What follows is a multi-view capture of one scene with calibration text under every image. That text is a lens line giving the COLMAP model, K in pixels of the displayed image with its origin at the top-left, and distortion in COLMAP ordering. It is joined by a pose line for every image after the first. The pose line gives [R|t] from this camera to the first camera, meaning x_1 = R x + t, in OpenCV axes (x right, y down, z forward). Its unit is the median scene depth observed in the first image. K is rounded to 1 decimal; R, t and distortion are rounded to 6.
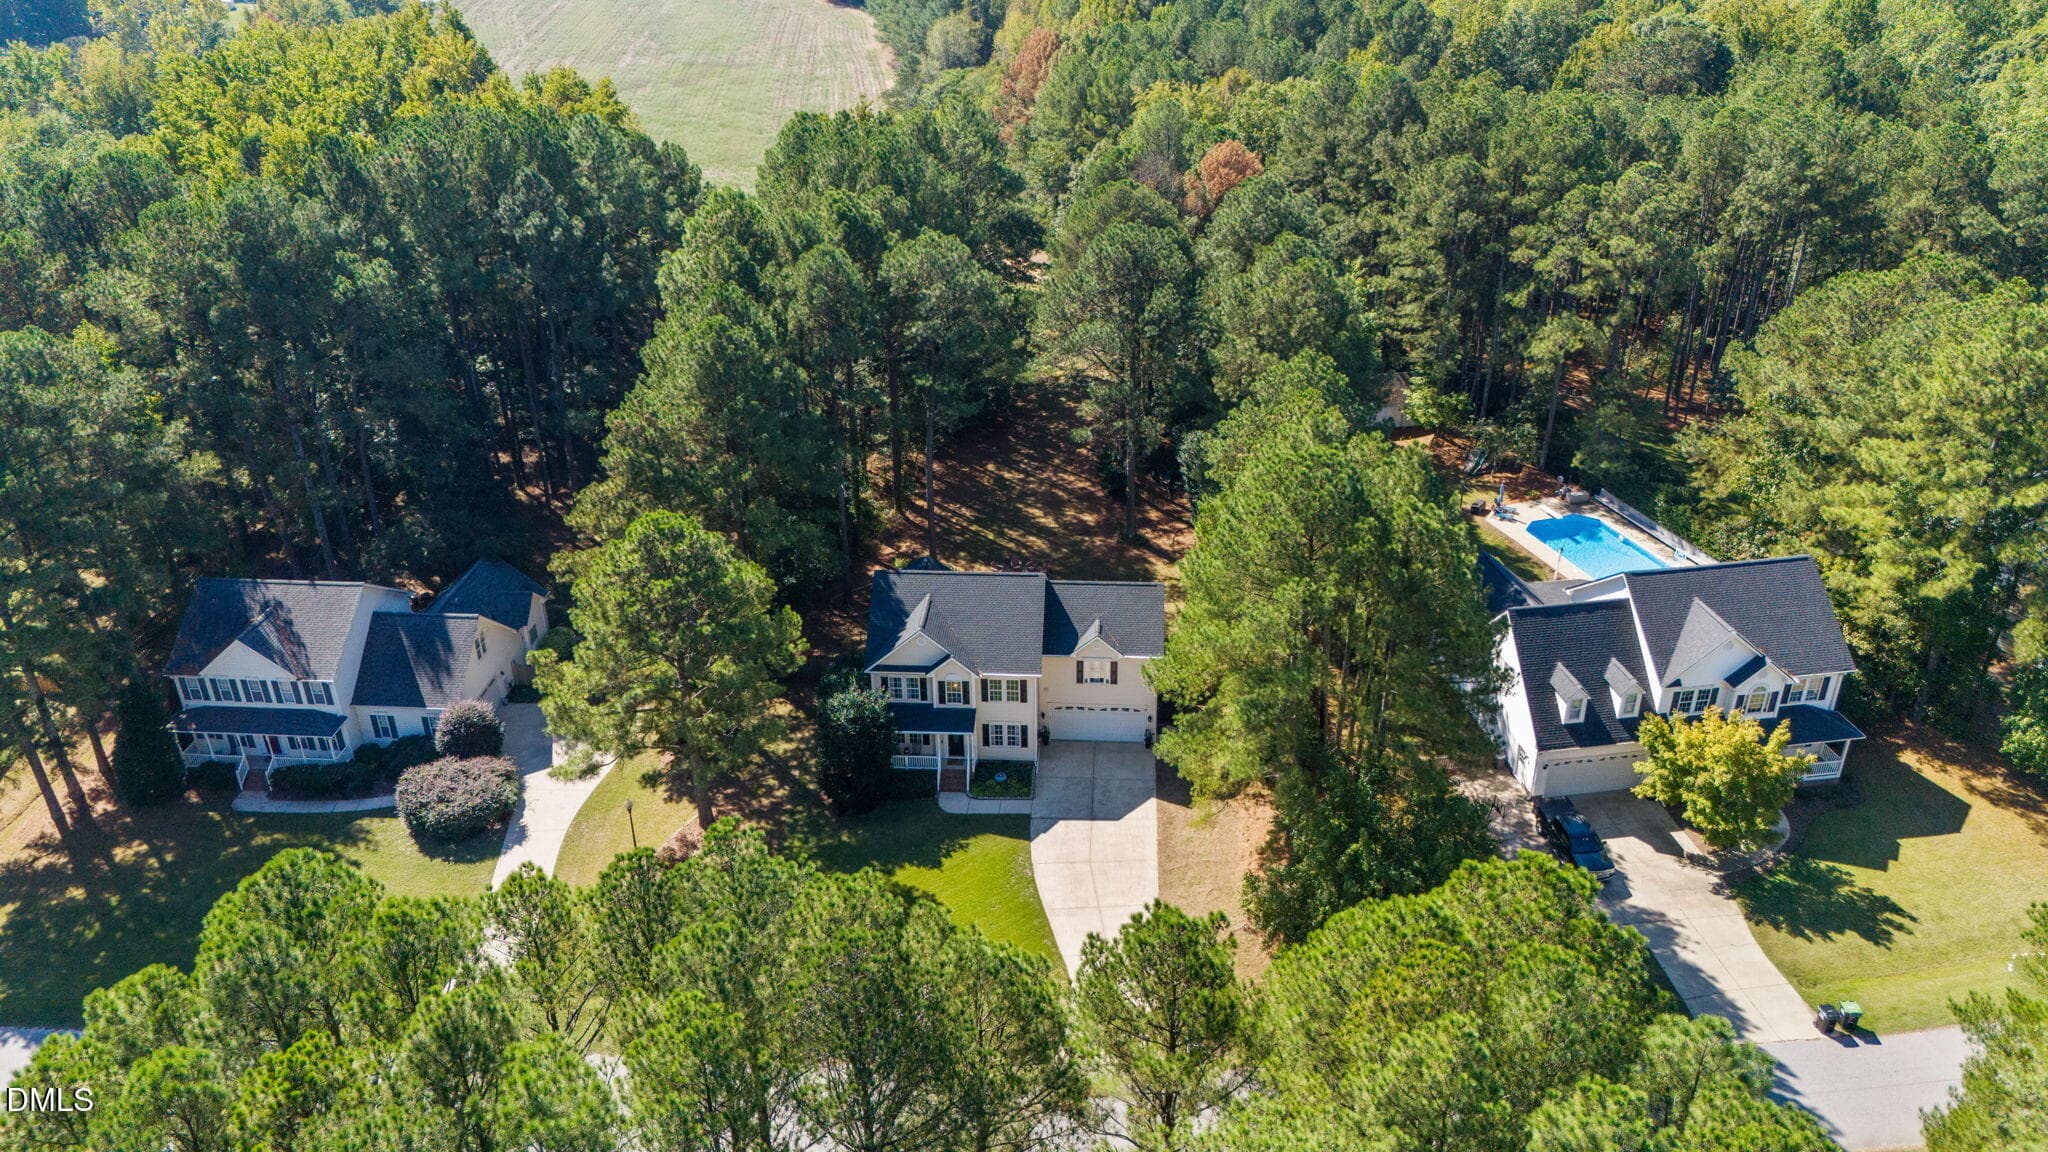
lens RADIAL K [[1507.2, 0, 1024.0], [0, 1507.2, 576.0], [0, 0, 1]] dist [0.048442, -0.038764]
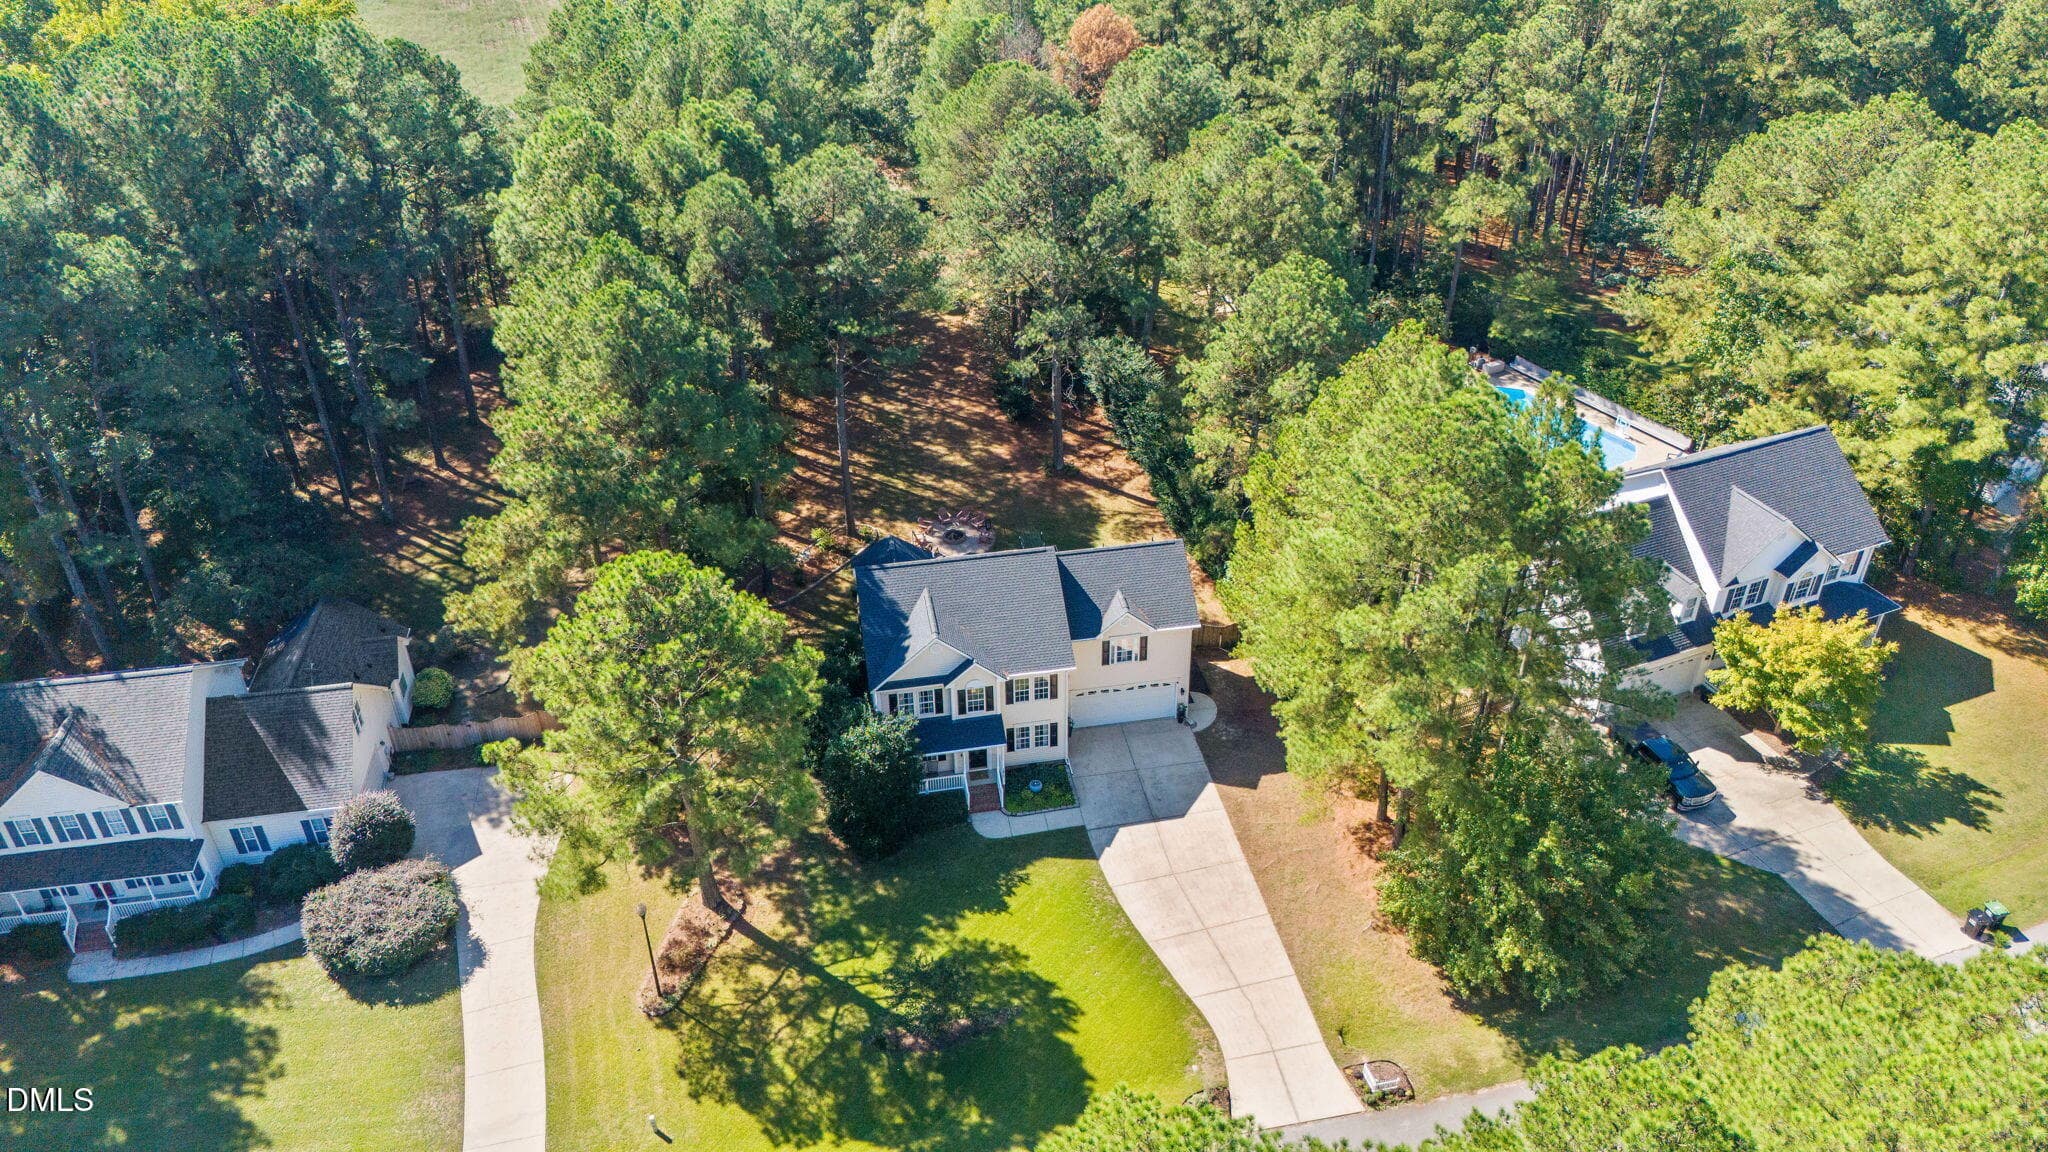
lens RADIAL K [[1507.2, 0, 1024.0], [0, 1507.2, 576.0], [0, 0, 1]] dist [0.048442, -0.038764]
pose [[0.970826, -0.134763, 0.198335, -0.173375], [0.114776, 0.987384, 0.109086, -0.080008], [-0.210534, -0.083139, 0.974045, 0.155876]]
